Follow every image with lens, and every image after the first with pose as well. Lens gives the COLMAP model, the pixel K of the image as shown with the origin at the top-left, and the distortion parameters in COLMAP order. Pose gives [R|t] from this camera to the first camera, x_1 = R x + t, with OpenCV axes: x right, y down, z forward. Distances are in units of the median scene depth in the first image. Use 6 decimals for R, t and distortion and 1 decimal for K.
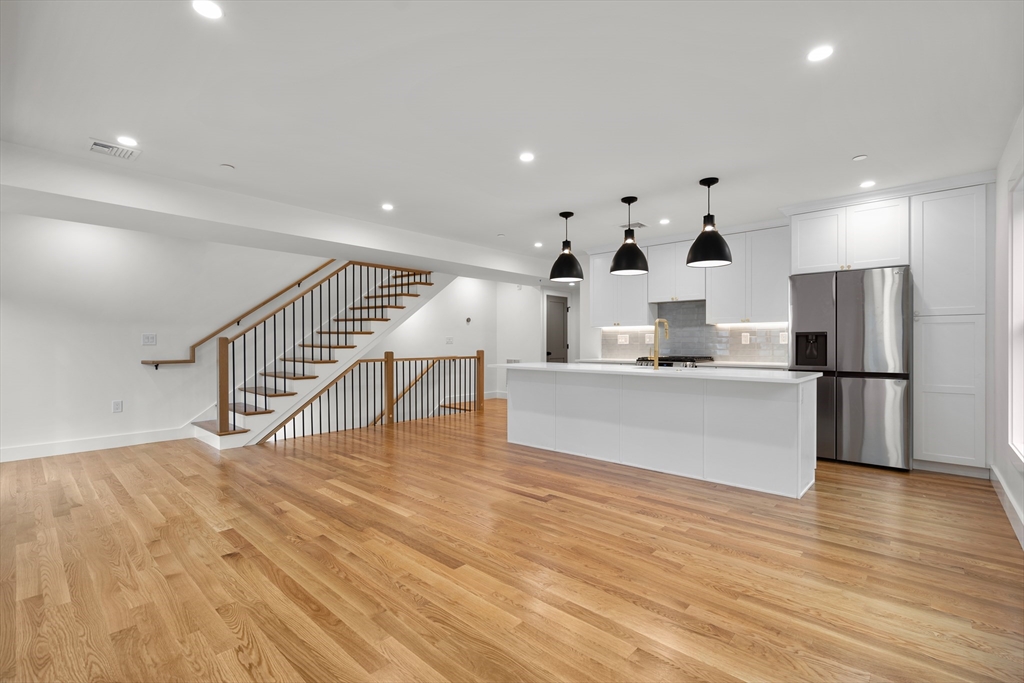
lens RADIAL K [[462.1, 0, 511.3], [0, 462.1, 344.1], [0, 0, 1]] dist [-0.001291, -0.000409]
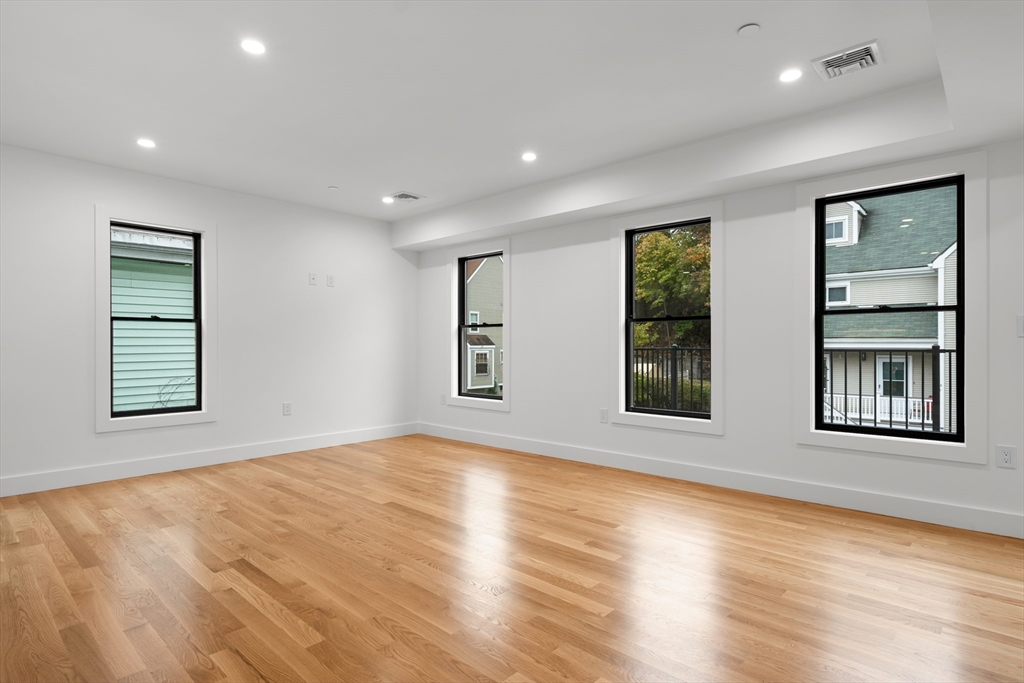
lens RADIAL K [[539.8, 0, 512.0], [0, 539.8, 341.5], [0, 0, 1]] dist [0.000566, 0.000541]
pose [[-0.999983, 0.003442, 0.004705, -0.235533], [0.003435, 0.999993, -0.001418, 0.007629], [-0.004709, -0.001401, -0.999988, 1.251752]]
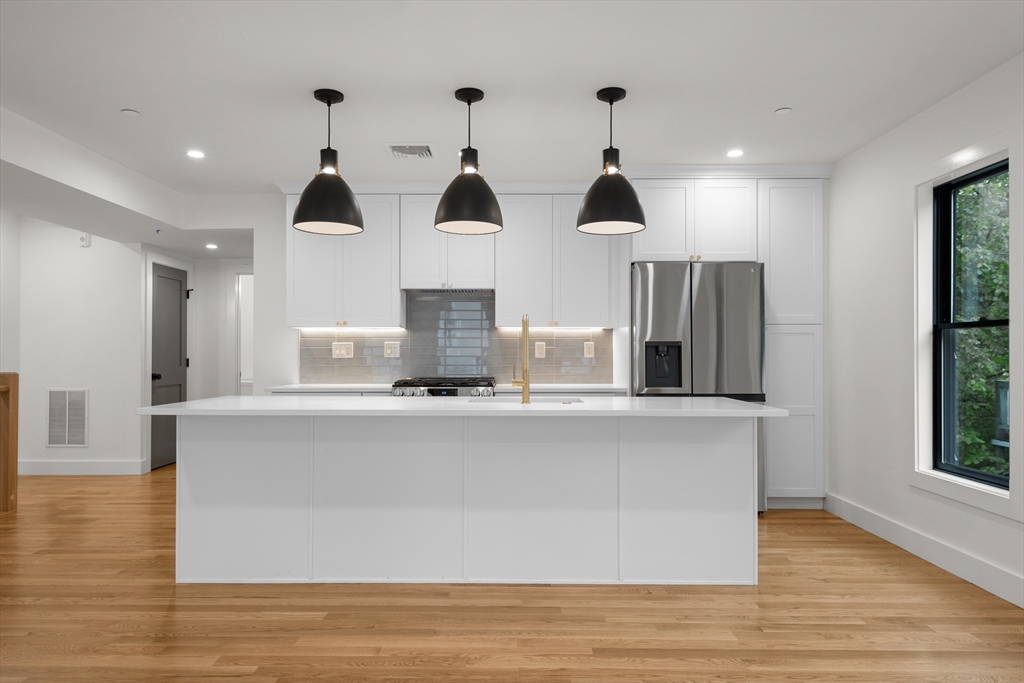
lens RADIAL K [[654.3, 0, 510.9], [0, 654.3, 348.8], [0, 0, 1]] dist [0.006750, 0.001612]
pose [[0.744654, 0.008859, 0.667392, -0.206649], [0.000769, 0.999900, -0.014130, -0.000011], [-0.667451, 0.011036, 0.744572, 0.360039]]
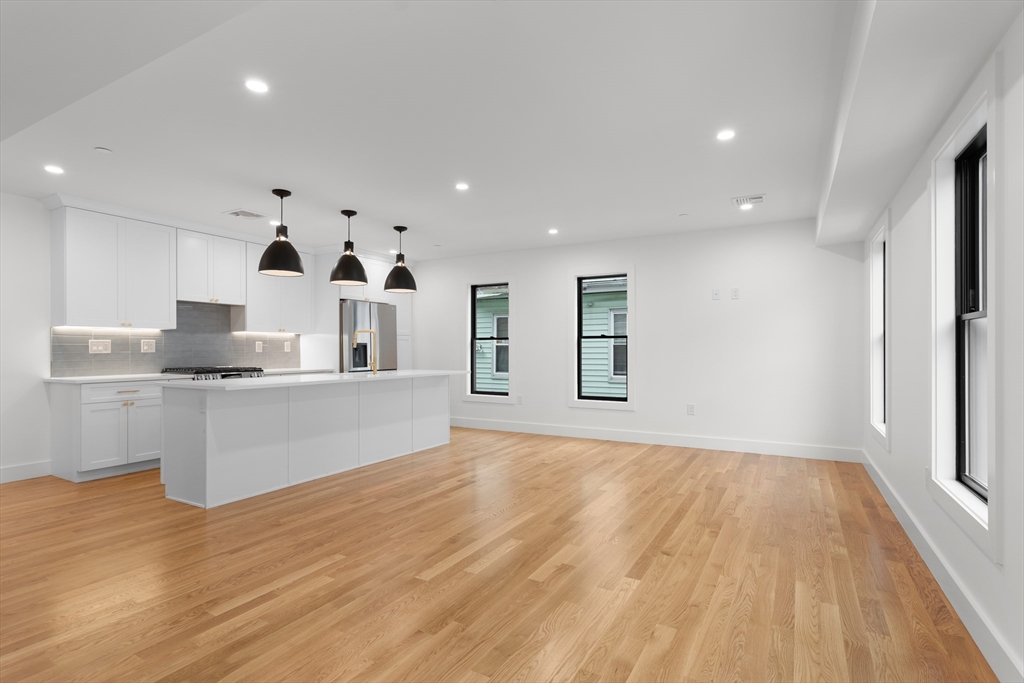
lens RADIAL K [[498.8, 0, 512.0], [0, 498.8, 341.5], [0, 0, 1]] dist [-0.000650, 0.000260]
pose [[-0.222380, 0.017373, 0.974805, -0.843404], [0.006098, 0.999846, -0.016428, -0.002652], [-0.974941, 0.002292, -0.222451, 0.821264]]
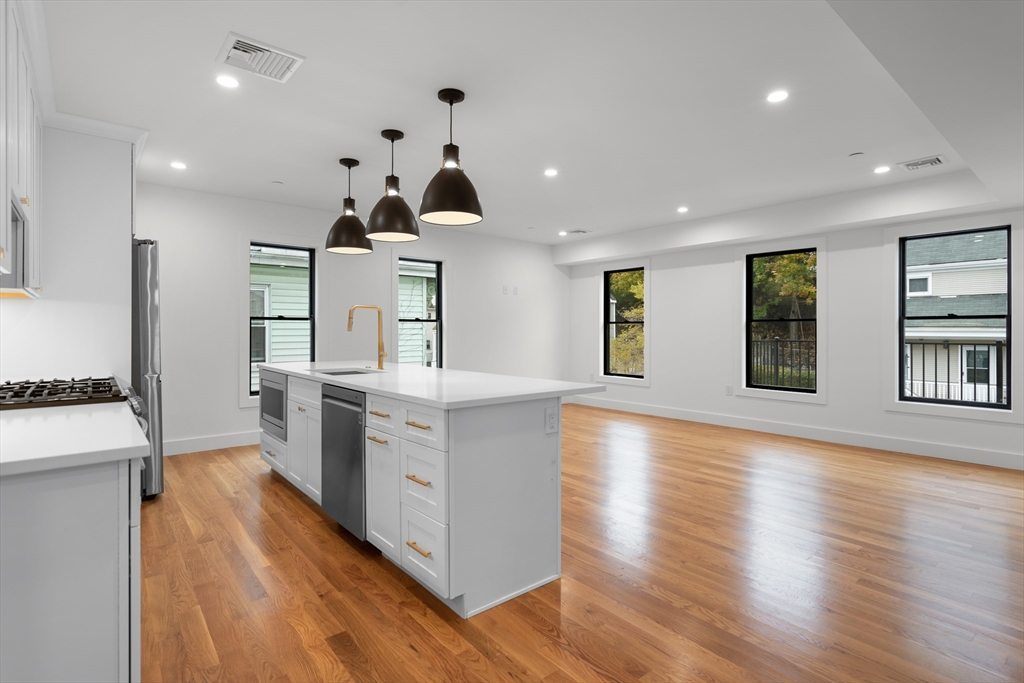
lens RADIAL K [[508.8, 0, 509.1], [0, 508.8, 325.7], [0, 0, 1]] dist [0.000909, -0.000135]
pose [[-0.990129, 0.002559, 0.140137, -0.027205], [0.001901, 0.999987, -0.004827, -0.014453], [-0.140147, -0.004513, -0.990120, 1.612268]]
